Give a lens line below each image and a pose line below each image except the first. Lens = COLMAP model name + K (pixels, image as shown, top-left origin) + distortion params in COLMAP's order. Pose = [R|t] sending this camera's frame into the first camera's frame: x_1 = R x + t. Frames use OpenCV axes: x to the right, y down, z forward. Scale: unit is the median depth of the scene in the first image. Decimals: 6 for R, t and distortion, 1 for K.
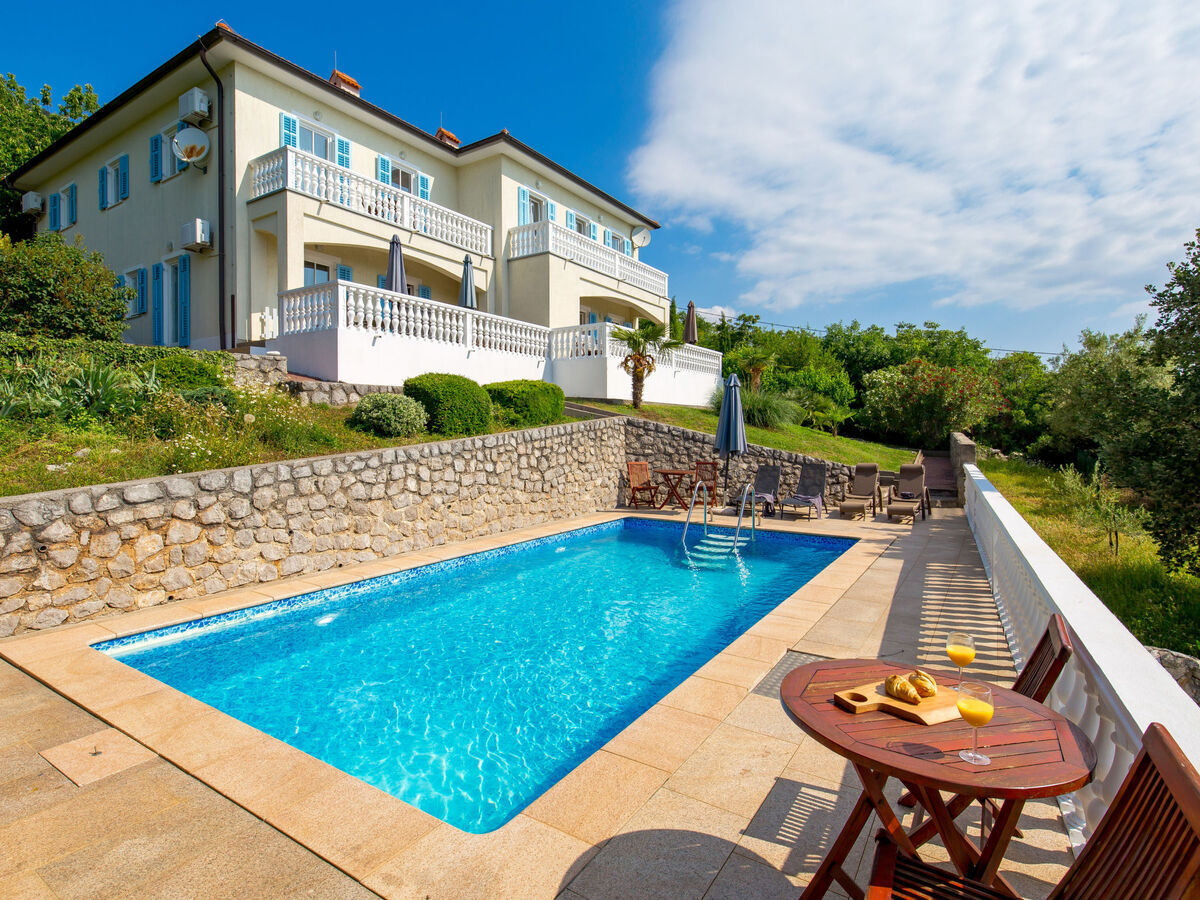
lens RADIAL K [[607.3, 0, 592.3], [0, 607.3, 456.0], [0, 0, 1]] dist [0.009298, -0.002561]
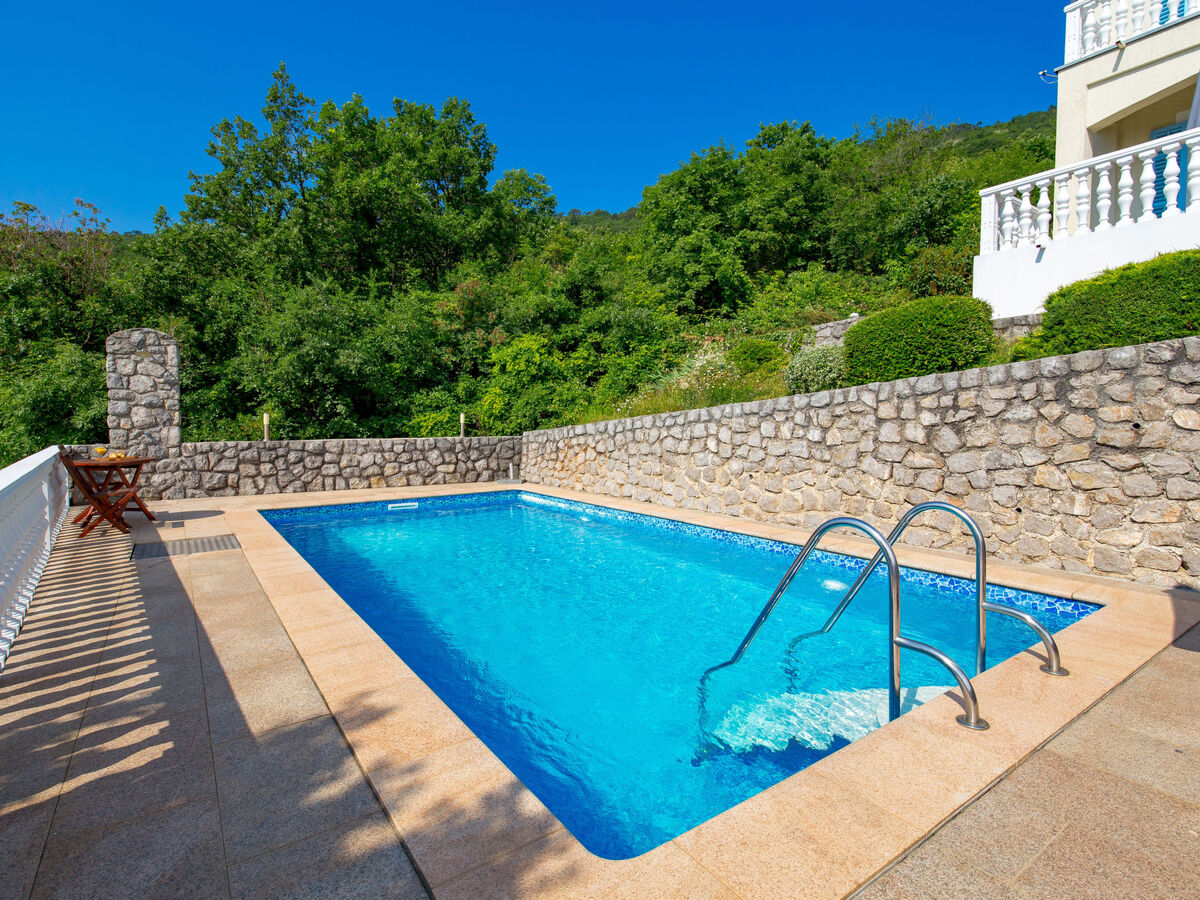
lens RADIAL K [[607.3, 0, 591.5], [0, 607.3, 446.4], [0, 0, 1]] dist [0.009298, -0.002561]
pose [[-0.377804, 0.046179, -0.924733, 0.440659], [-0.030382, 0.997599, 0.062231, -0.003366], [0.925387, 0.051606, -0.375494, 0.771557]]
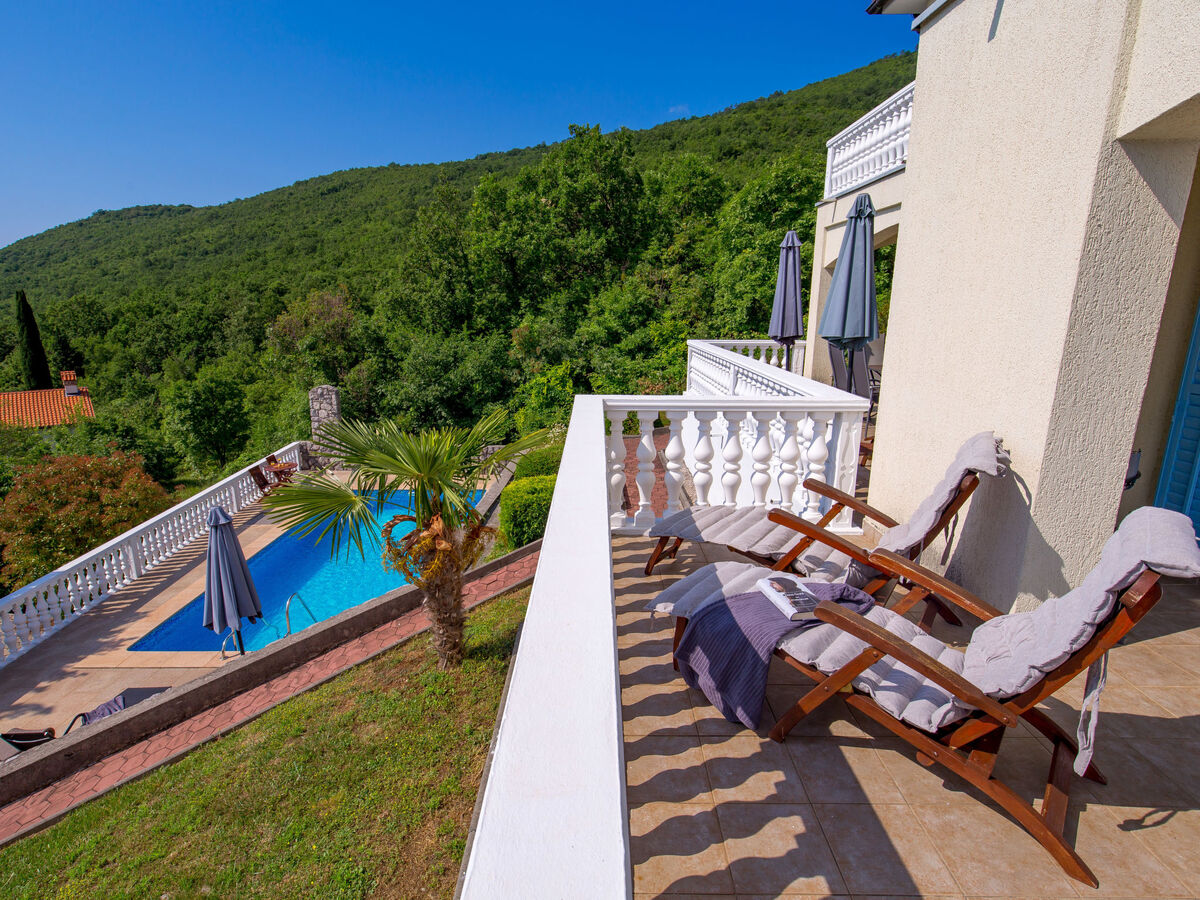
lens RADIAL K [[607.3, 0, 590.9], [0, 607.3, 452.0], [0, 0, 1]] dist [0.009298, -0.002561]
pose [[-0.841827, 0.132201, -0.523307, 0.203734], [-0.018330, 0.961979, 0.272507, -0.341510], [0.539436, 0.238995, -0.807397, 1.558740]]
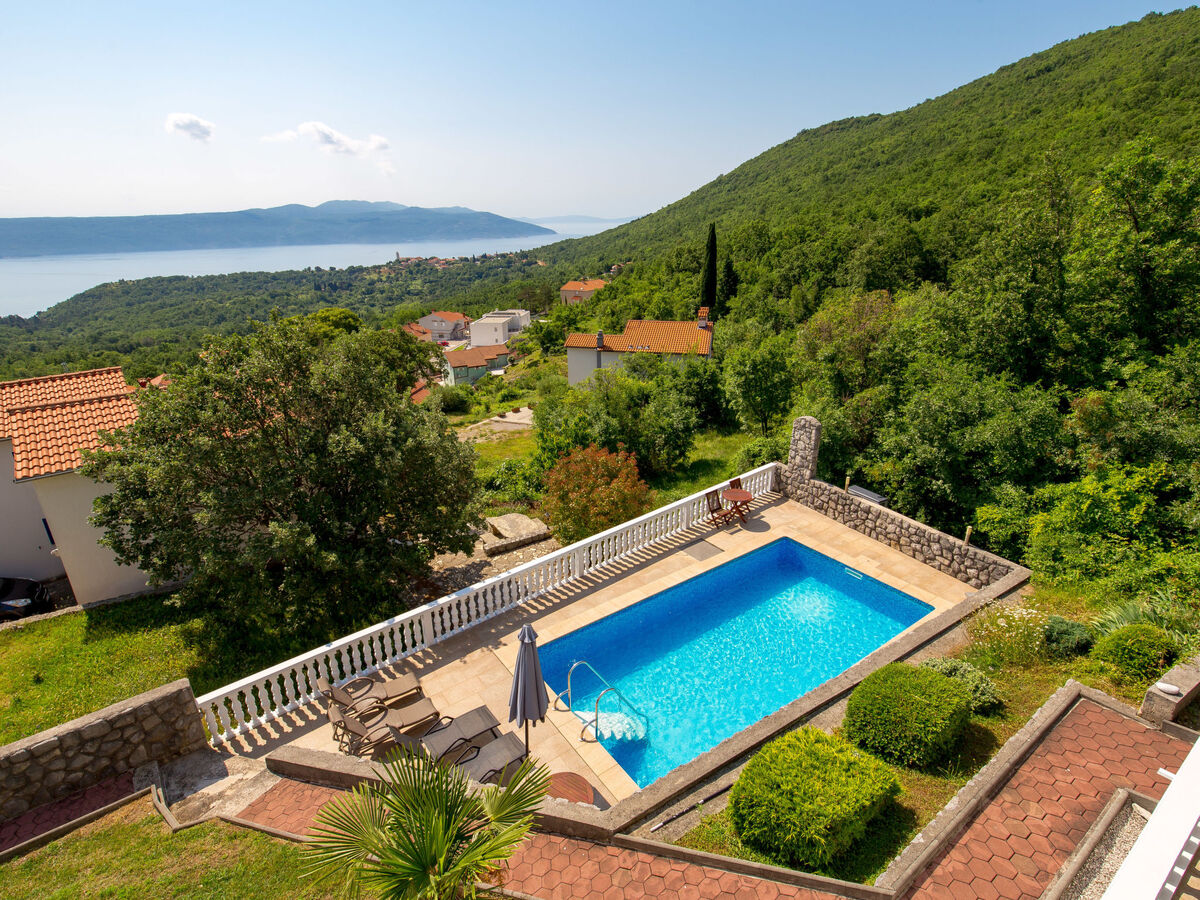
lens RADIAL K [[607.3, 0, 590.6], [0, 607.3, 450.8], [0, 0, 1]] dist [0.009298, -0.002561]
pose [[-0.926734, -0.118017, 0.356702, -0.085916], [0.034676, 0.918469, 0.393971, -0.580452], [-0.374115, 0.377475, -0.847083, 1.385928]]
